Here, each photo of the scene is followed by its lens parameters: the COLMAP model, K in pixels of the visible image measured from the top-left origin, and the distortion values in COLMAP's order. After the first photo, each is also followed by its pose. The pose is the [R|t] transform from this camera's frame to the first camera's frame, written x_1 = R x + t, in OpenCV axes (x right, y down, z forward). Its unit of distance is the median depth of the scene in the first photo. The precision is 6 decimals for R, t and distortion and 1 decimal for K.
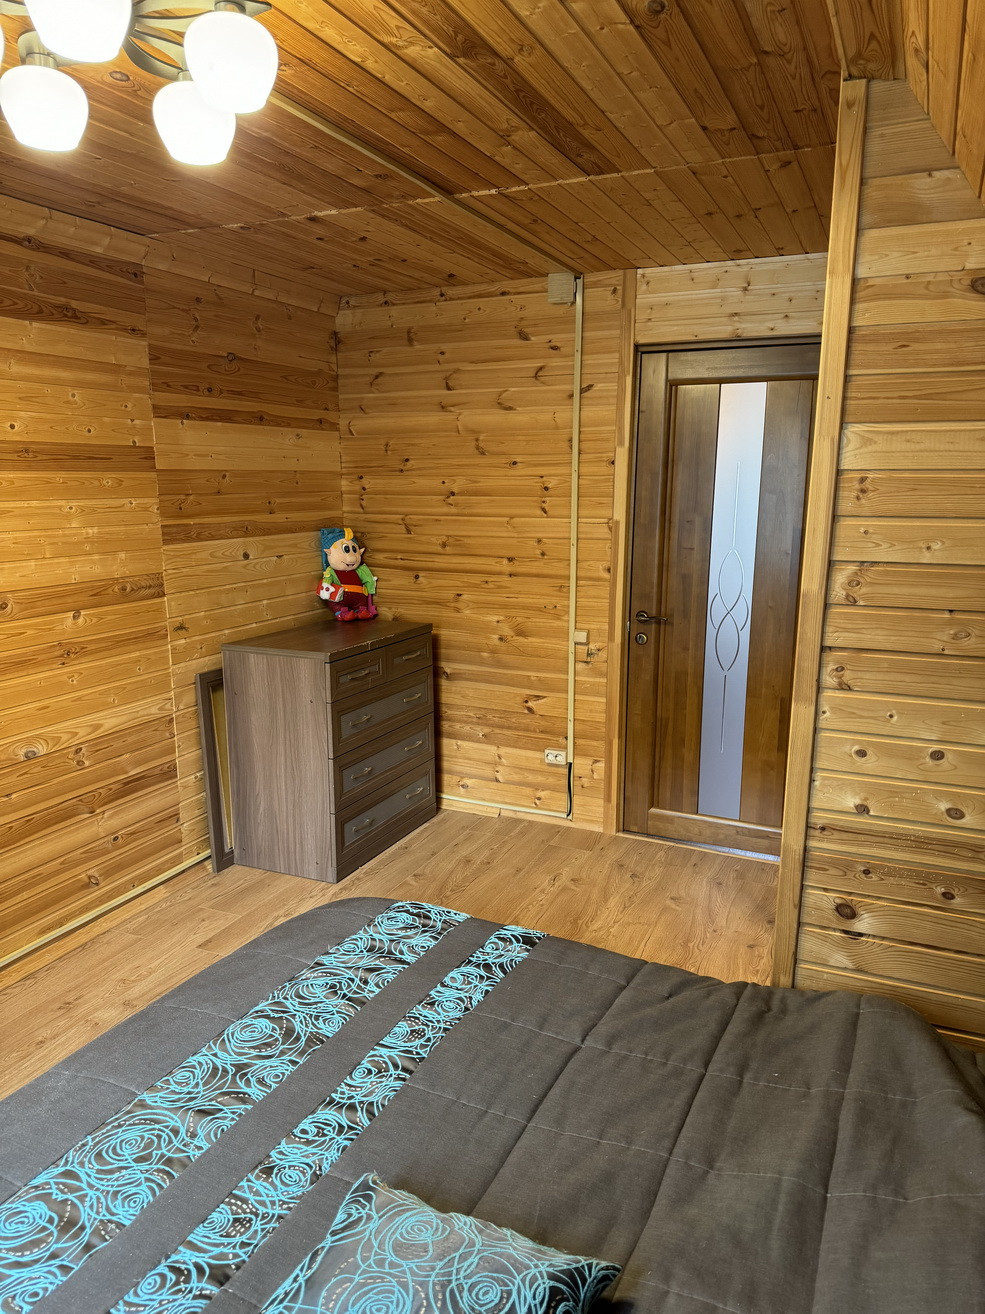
lens RADIAL K [[941.2, 0, 486.5], [0, 941.2, 660.4], [0, 0, 1]] dist [0.042864, -0.052143]
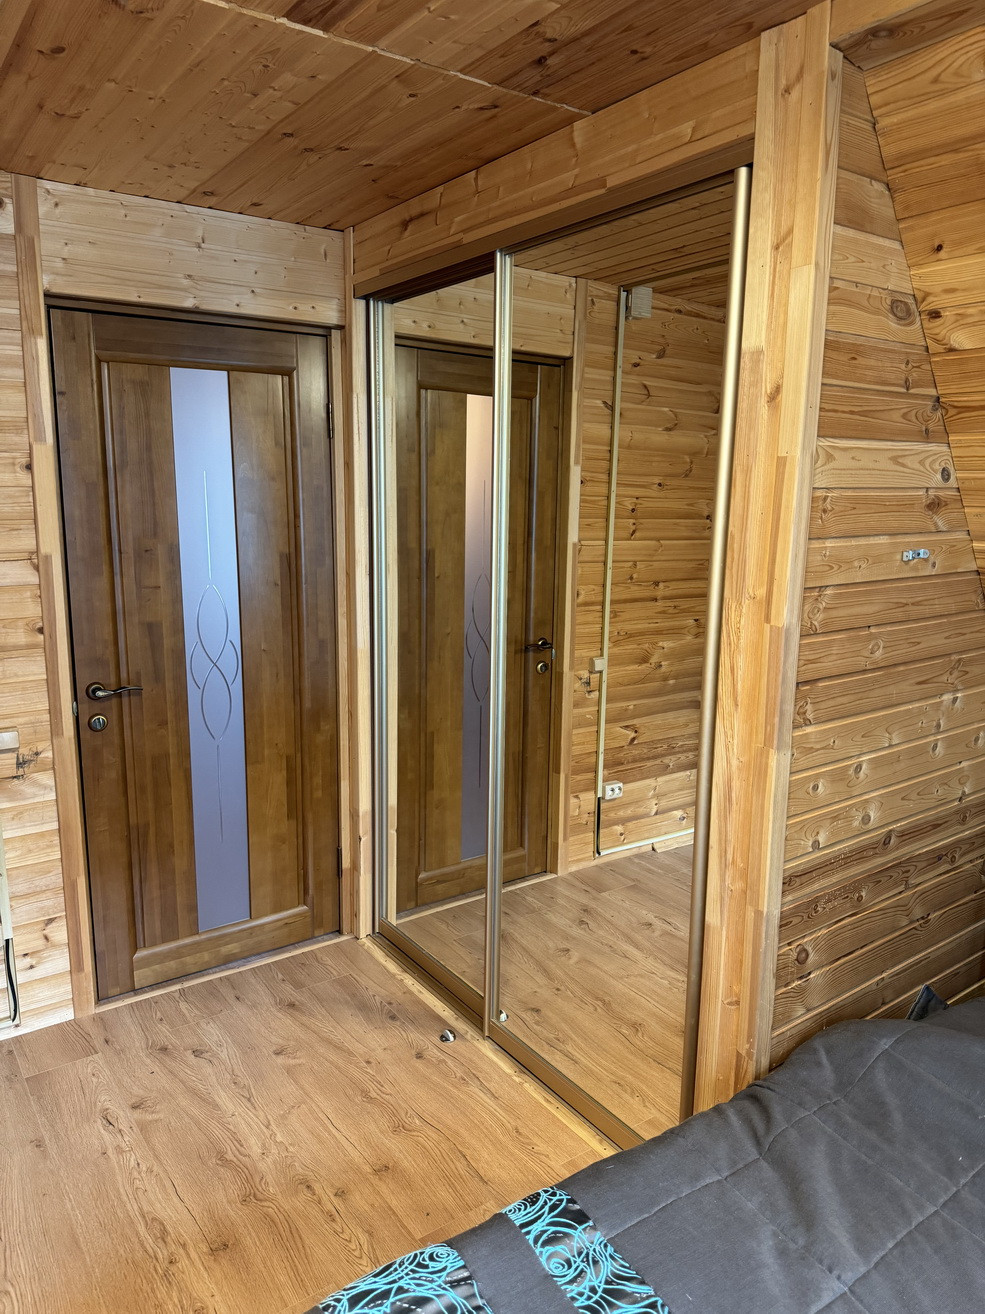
lens RADIAL K [[941.2, 0, 491.9], [0, 941.2, 655.6], [0, 0, 1]] dist [0.042864, -0.052143]
pose [[0.497138, -0.153390, 0.854005, -0.288353], [0.163093, 0.983225, 0.081659, -0.084225], [-0.852206, 0.098687, 0.513816, 0.408644]]
